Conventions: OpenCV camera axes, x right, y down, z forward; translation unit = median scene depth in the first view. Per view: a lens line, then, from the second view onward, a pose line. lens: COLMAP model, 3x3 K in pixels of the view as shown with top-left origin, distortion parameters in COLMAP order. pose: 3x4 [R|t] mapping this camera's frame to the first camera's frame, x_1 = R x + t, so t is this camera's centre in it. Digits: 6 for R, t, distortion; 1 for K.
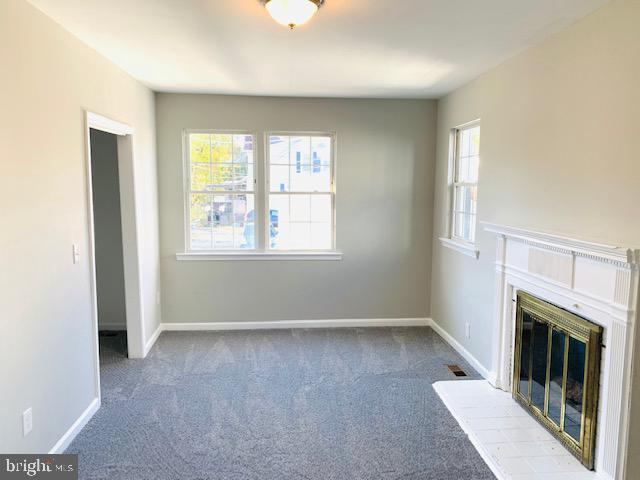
lens RADIAL K [[490.4, 0, 320.0], [0, 490.4, 240.0], [0, 0, 1]] dist [0.044910, -0.091209]
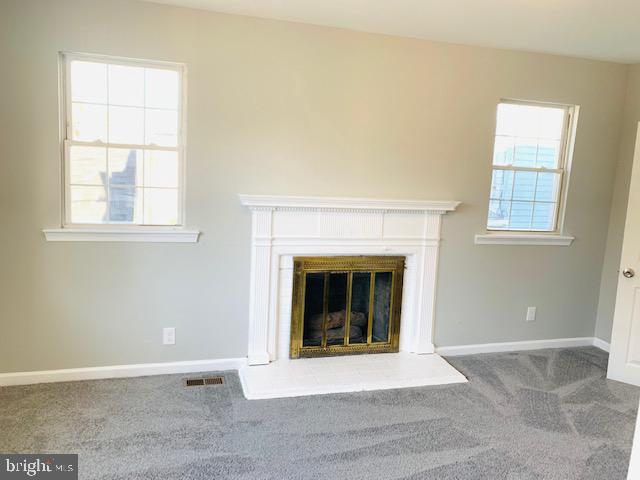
lens RADIAL K [[490.4, 0, 320.0], [0, 490.4, 240.0], [0, 0, 1]] dist [0.044910, -0.091209]
pose [[-0.223693, -0.148709, 0.963248, -0.695081], [0.062421, 0.984077, 0.166420, -0.118861], [-0.972659, 0.097354, -0.210848, 1.313454]]
